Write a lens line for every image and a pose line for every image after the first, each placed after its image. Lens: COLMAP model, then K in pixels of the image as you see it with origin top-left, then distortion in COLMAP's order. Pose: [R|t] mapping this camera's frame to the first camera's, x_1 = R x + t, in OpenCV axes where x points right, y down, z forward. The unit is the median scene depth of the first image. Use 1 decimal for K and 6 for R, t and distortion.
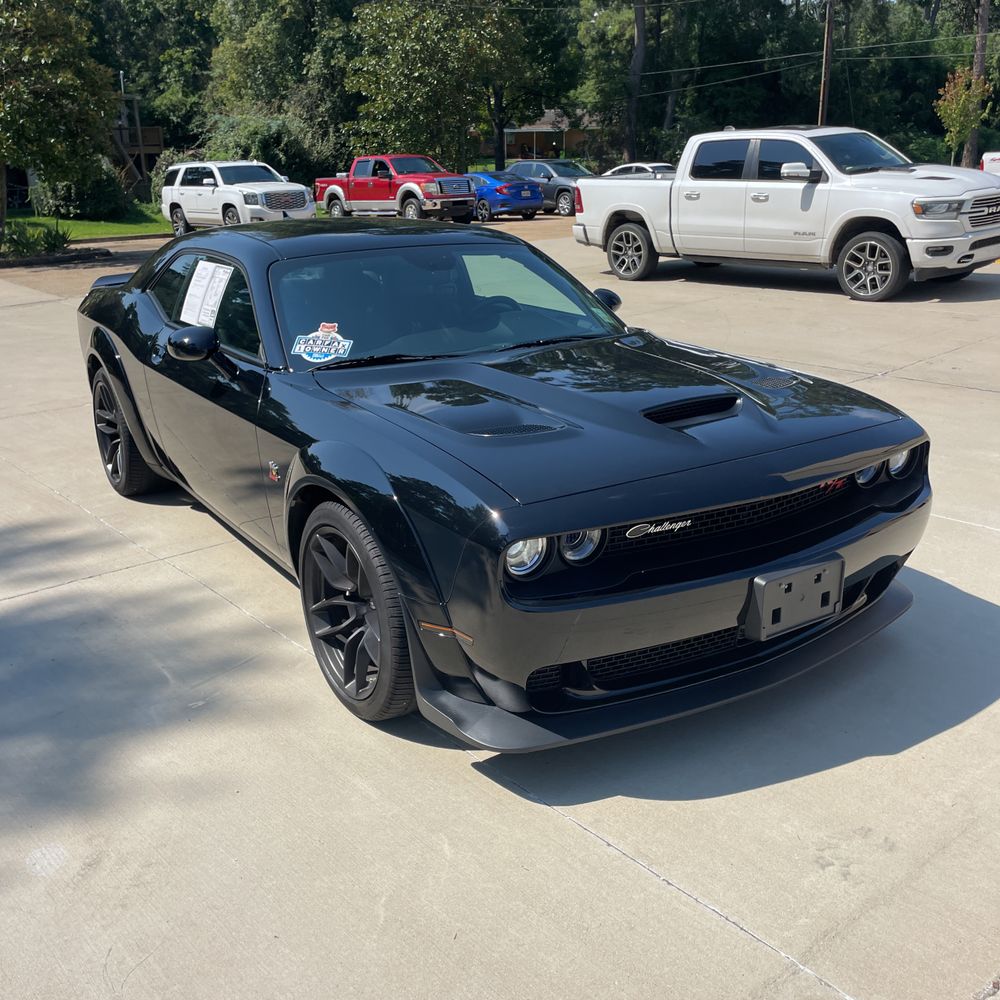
lens RADIAL K [[1008.1, 0, 500.7], [0, 1008.1, 510.5], [0, 0, 1]] dist [0.084641, -0.111838]
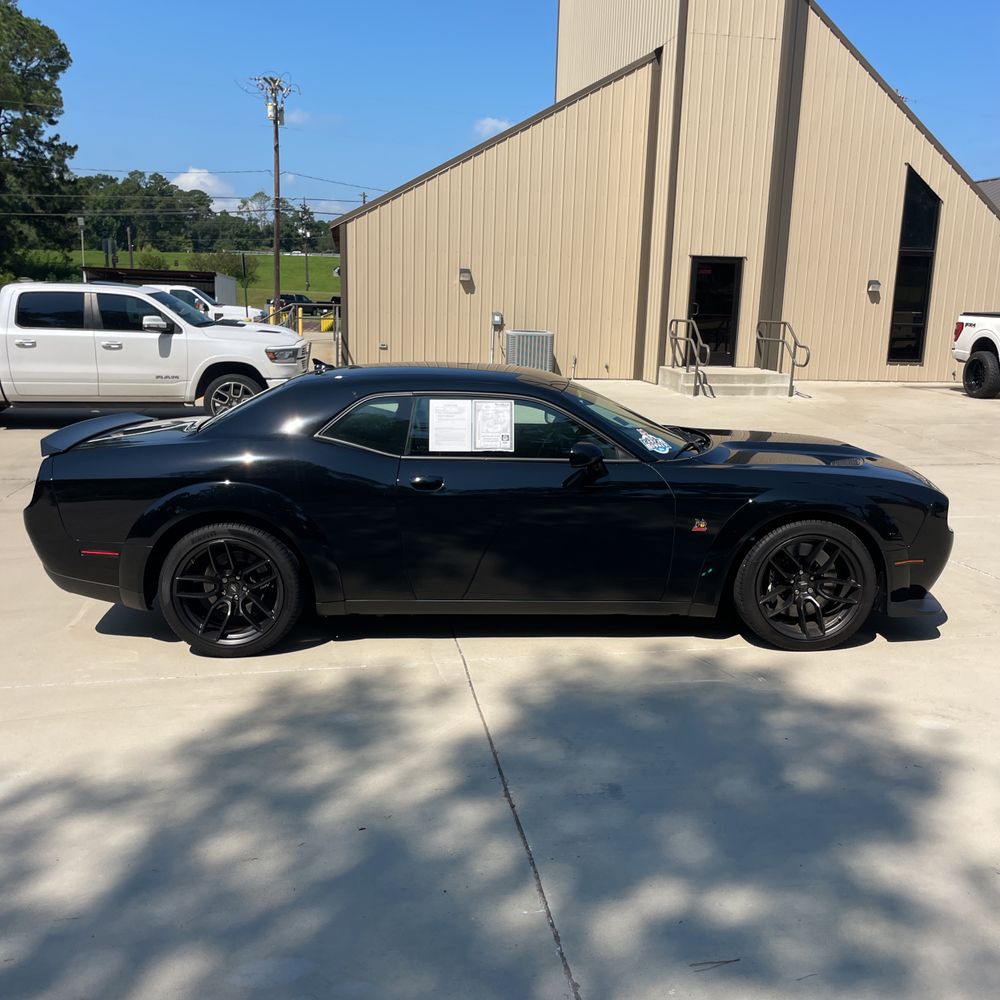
lens RADIAL K [[1008.1, 0, 500.7], [0, 1008.1, 510.5], [0, 0, 1]] dist [0.084641, -0.111838]
pose [[0.533783, -0.141493, 0.833700, -0.271211], [0.254516, 0.967068, 0.001171, -0.022737], [-0.806410, 0.211565, 0.552216, 0.070943]]
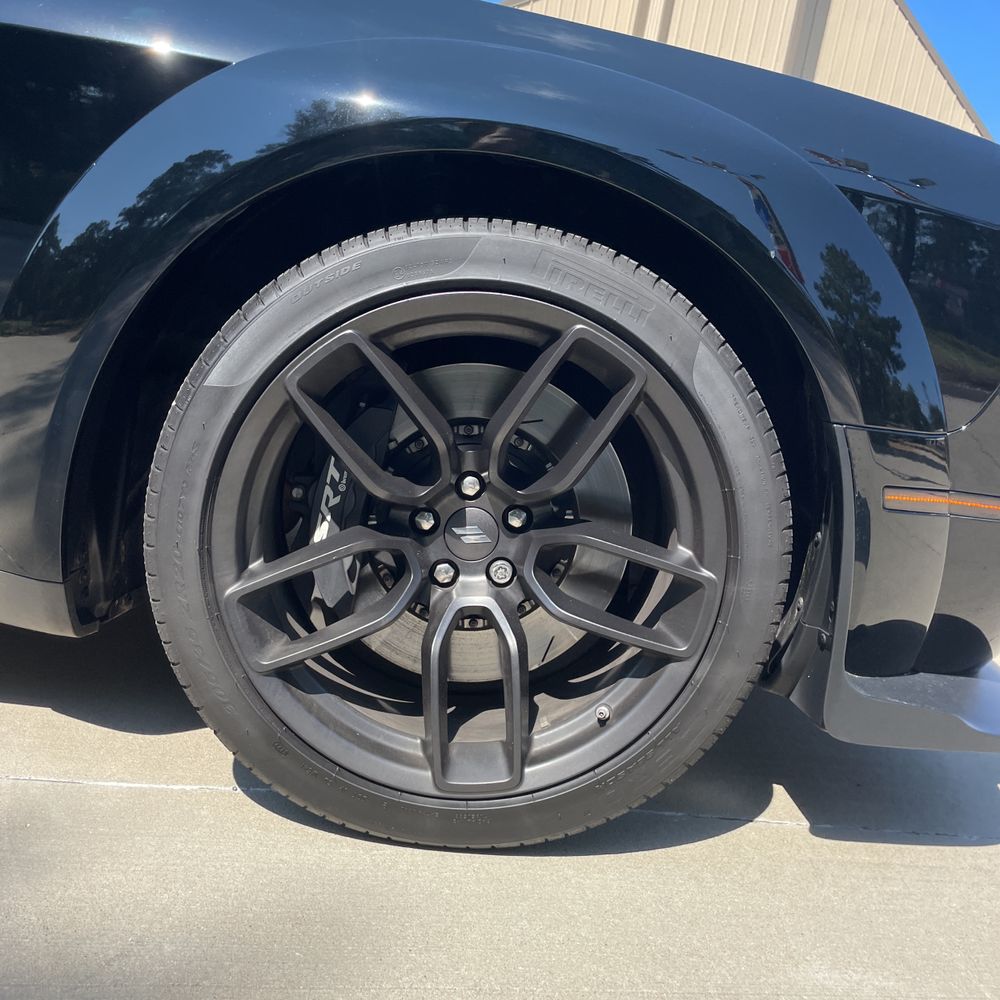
lens RADIAL K [[1008.1, 0, 500.7], [0, 1008.1, 510.5], [0, 0, 1]] dist [0.084641, -0.111838]
pose [[0.528056, -0.047657, 0.847871, -0.067070], [0.120899, 0.992473, -0.019512, 0.014570], [-0.840560, 0.112811, 0.529843, 0.122994]]
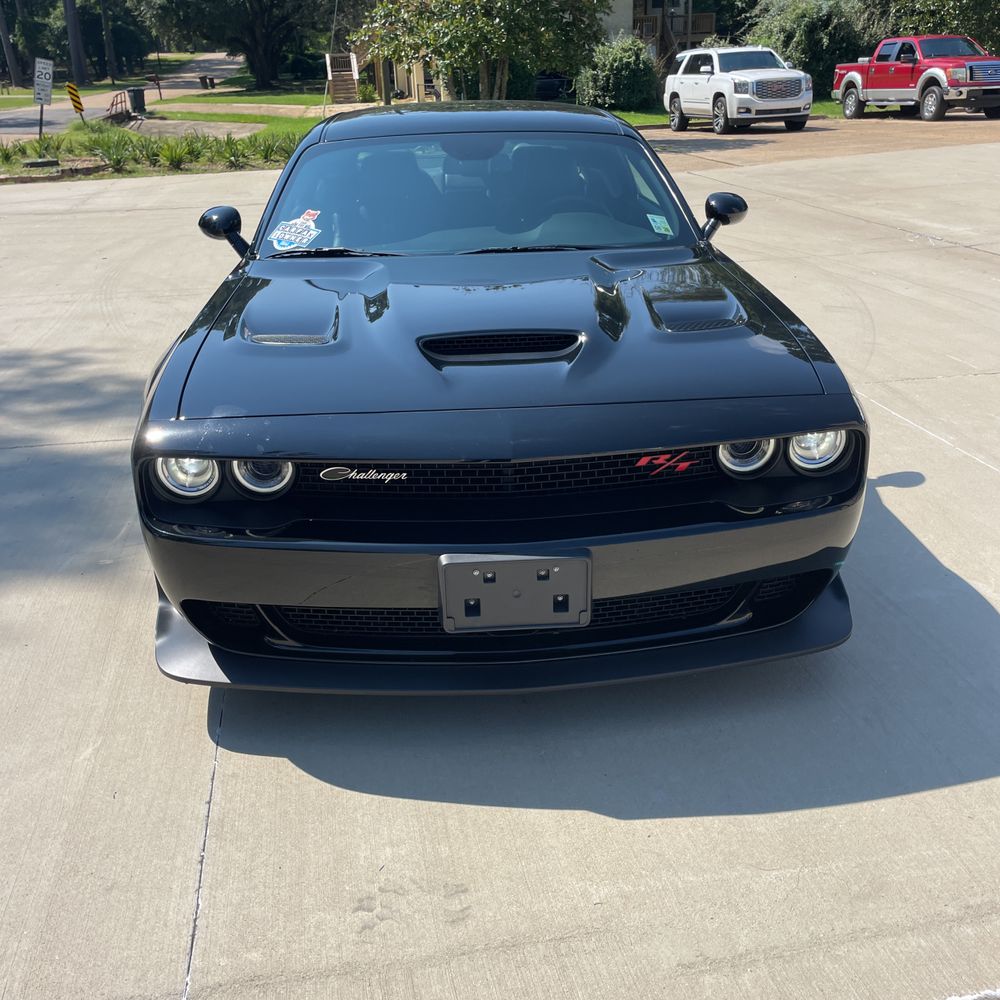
lens RADIAL K [[1008.9, 0, 515.9], [0, 1008.9, 503.0], [0, 0, 1]] dist [0.086086, -0.116379]
pose [[0.869250, 0.192086, -0.455531, 0.088885], [-0.151419, 0.980591, 0.124551, -0.011388], [0.470614, -0.039290, 0.881464, 0.041983]]
